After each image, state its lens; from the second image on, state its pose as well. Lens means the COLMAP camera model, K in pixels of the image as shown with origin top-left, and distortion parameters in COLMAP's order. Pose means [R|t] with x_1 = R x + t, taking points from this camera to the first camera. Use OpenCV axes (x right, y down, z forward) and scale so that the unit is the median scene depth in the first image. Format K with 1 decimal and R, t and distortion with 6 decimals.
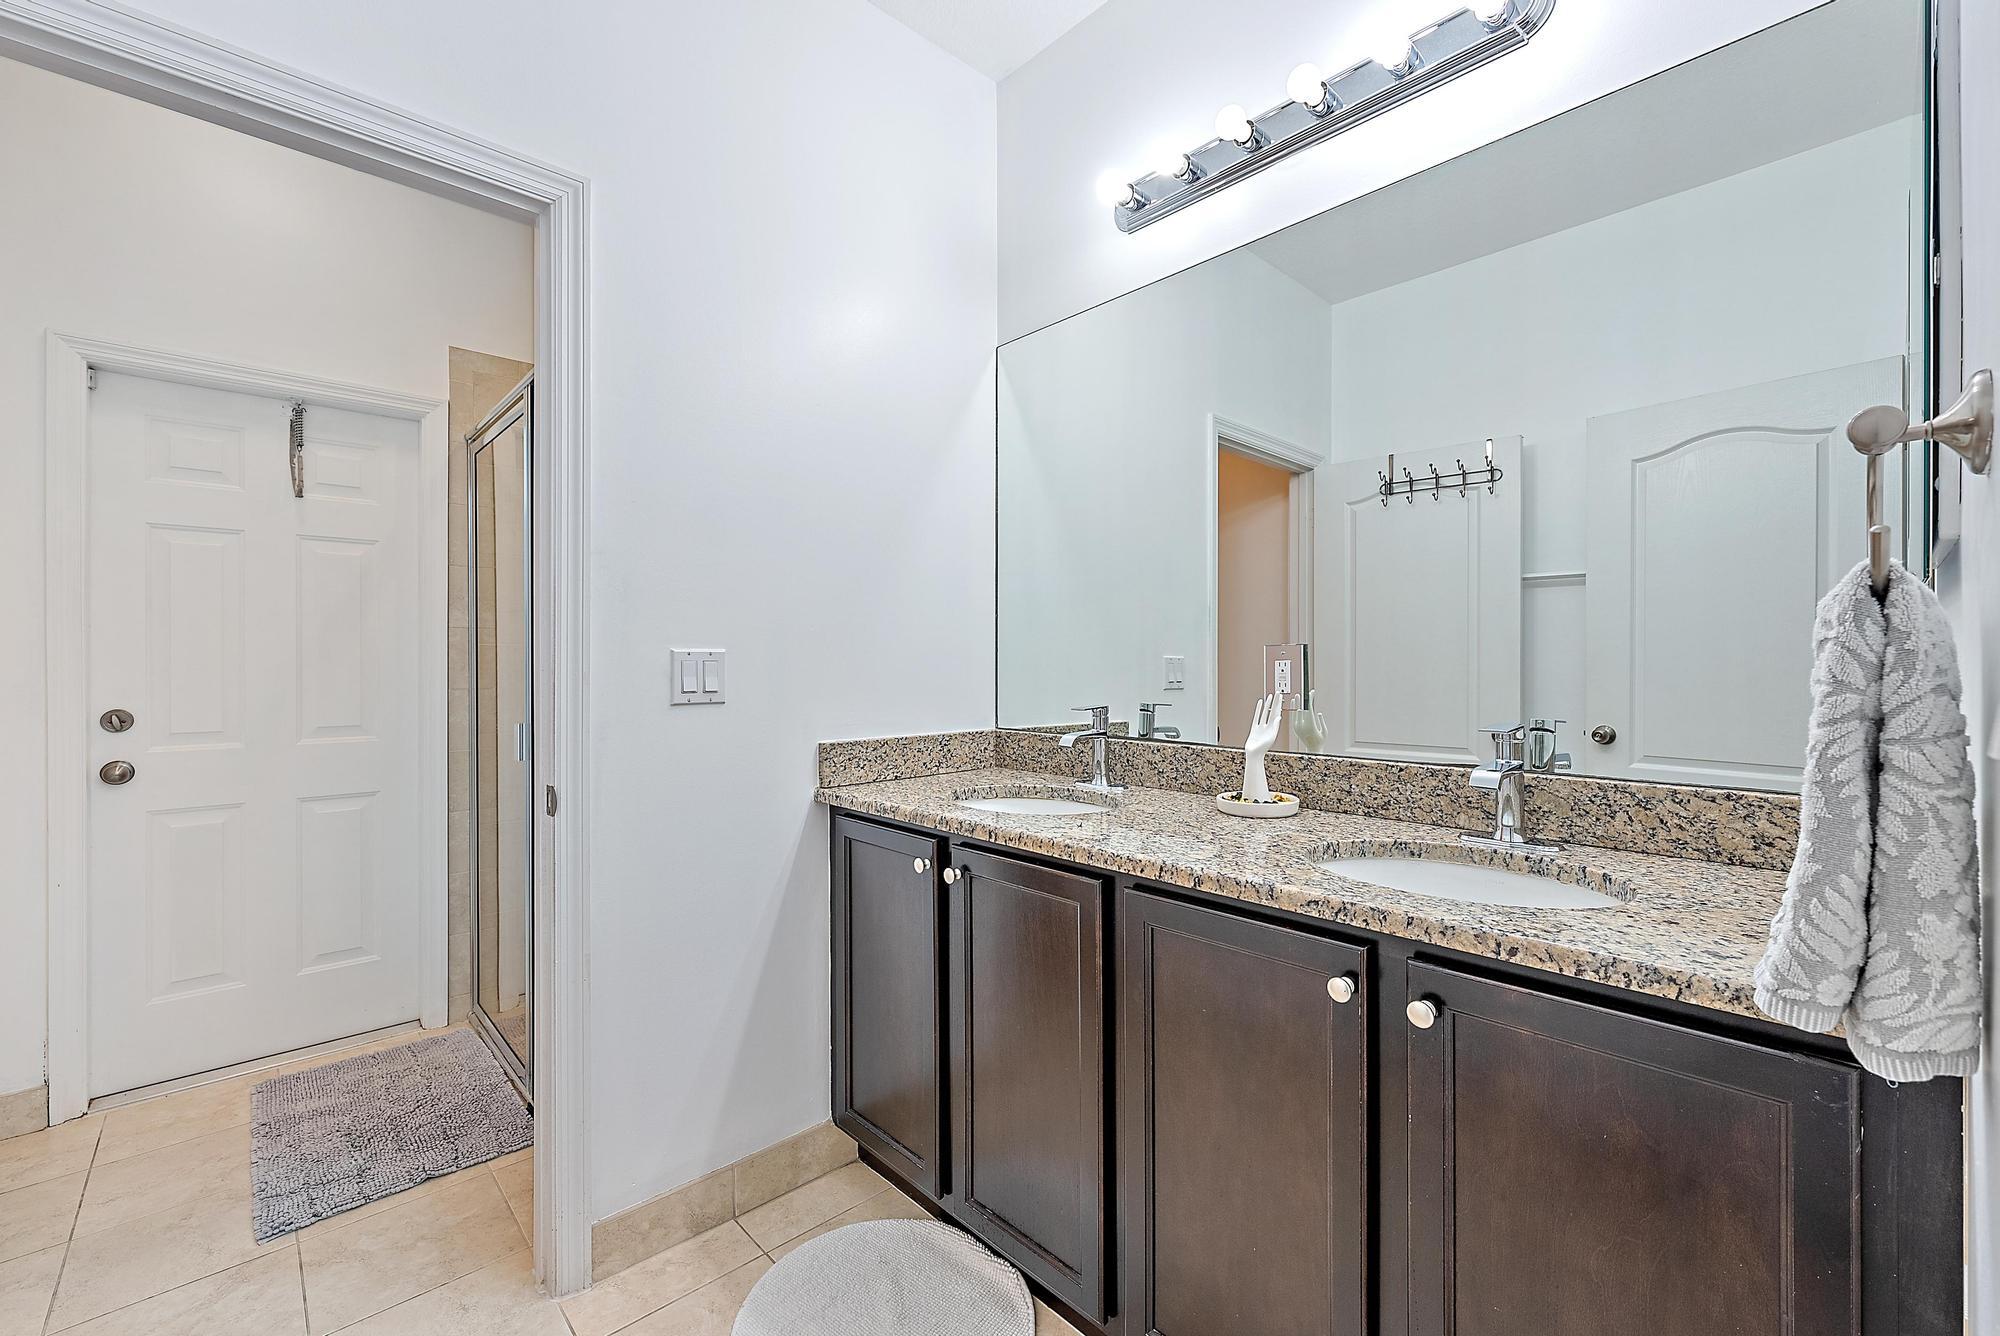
lens RADIAL K [[850.2, 0, 1003.2], [0, 850.2, 663.0], [0, 0, 1]] dist [0.003465, -0.000225]
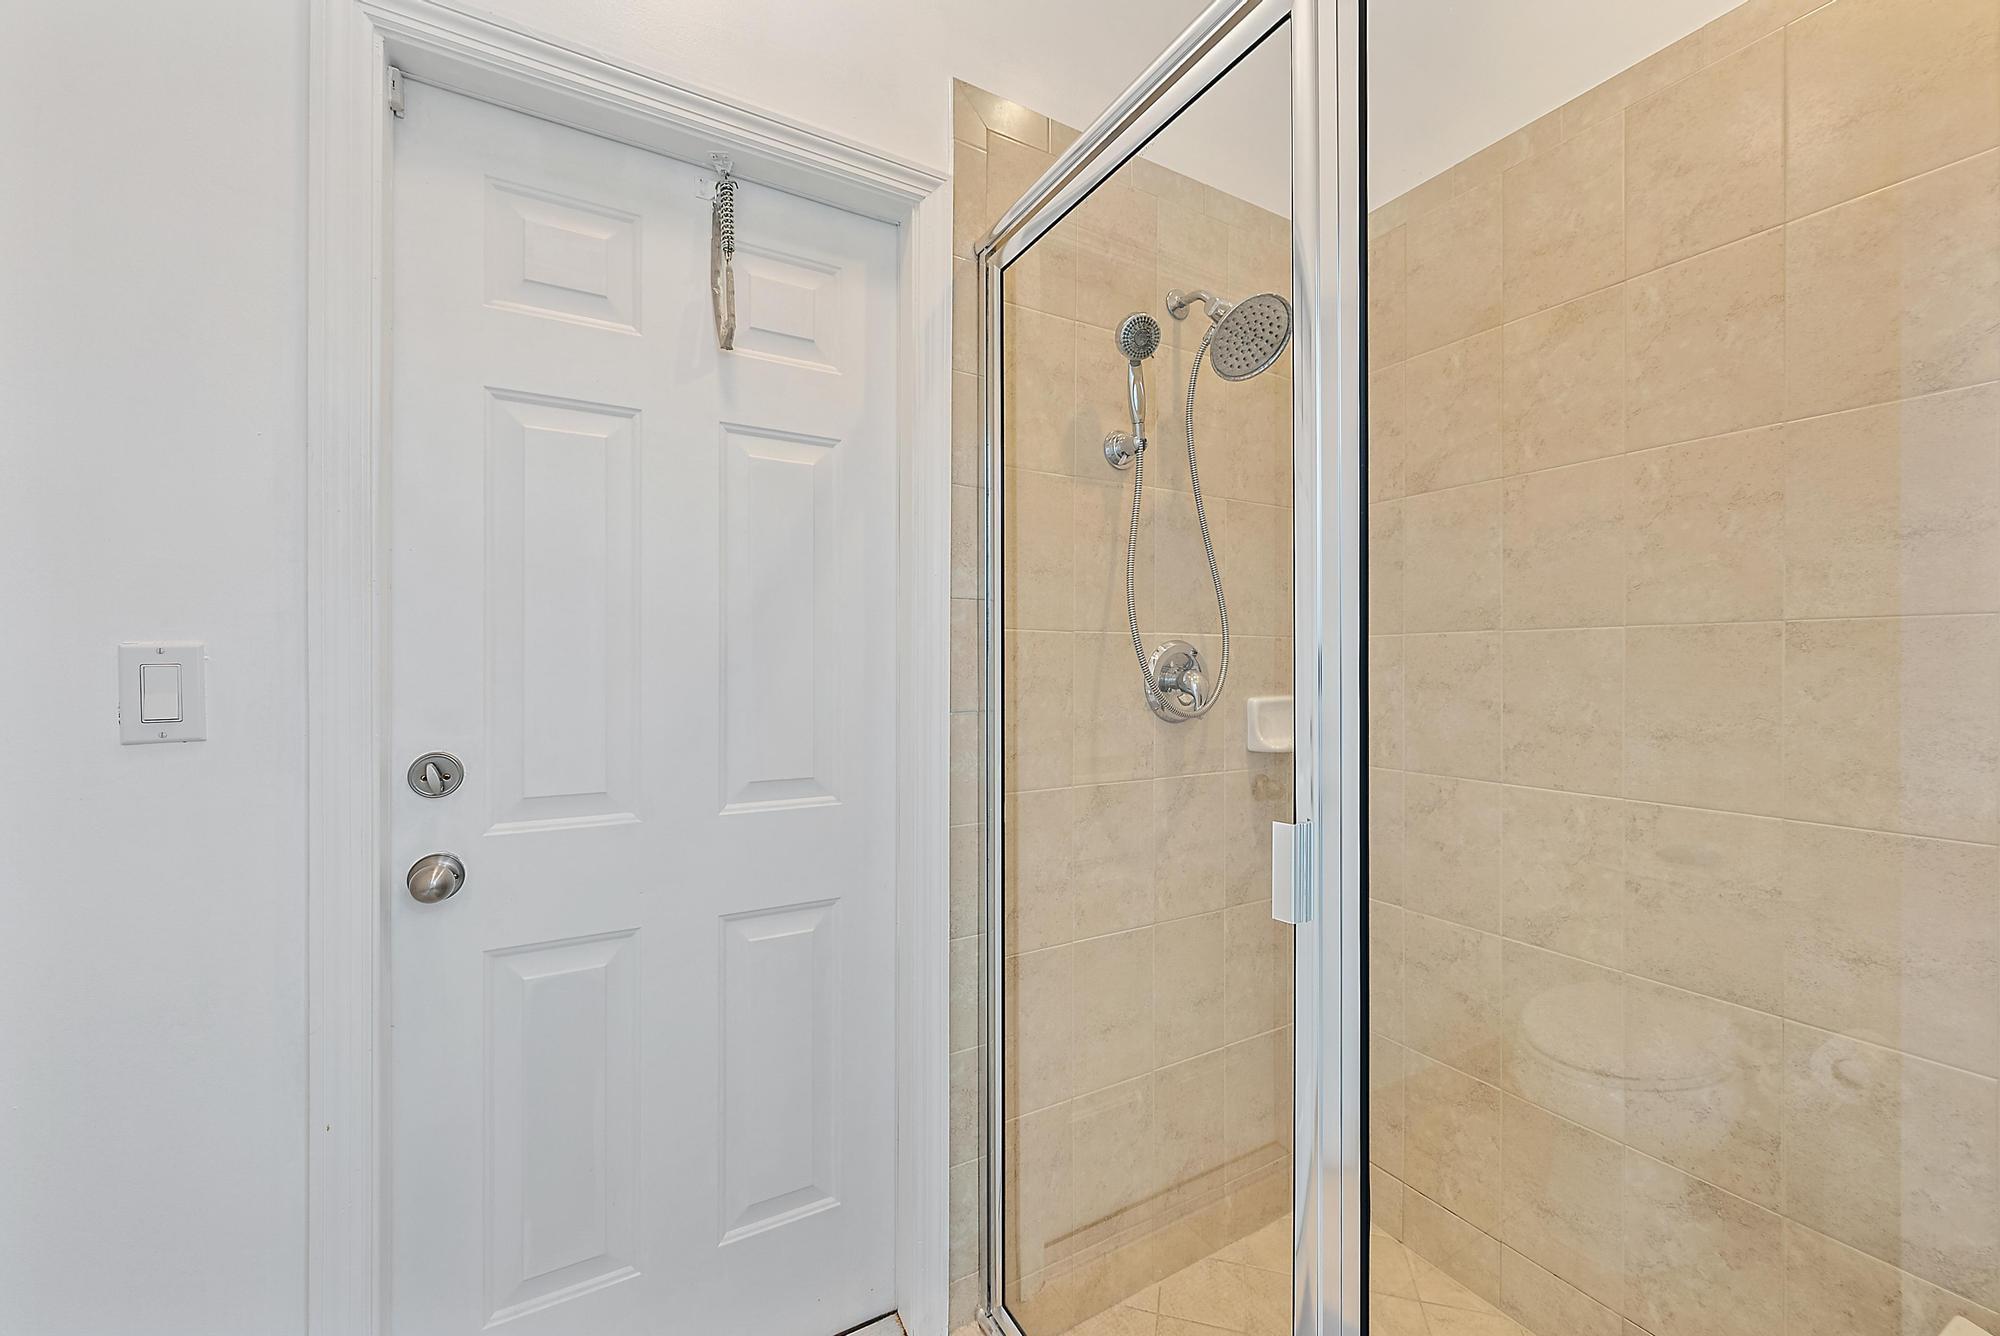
lens RADIAL K [[787.7, 0, 997.5], [0, 787.7, 677.1], [0, 0, 1]] dist [0.003304, 0.000049]
pose [[0.976362, 0.000770, -0.216141, -0.564707], [-0.001018, 0.999999, -0.001039, 0.009783], [0.216140, 0.001234, 0.976362, 0.566862]]
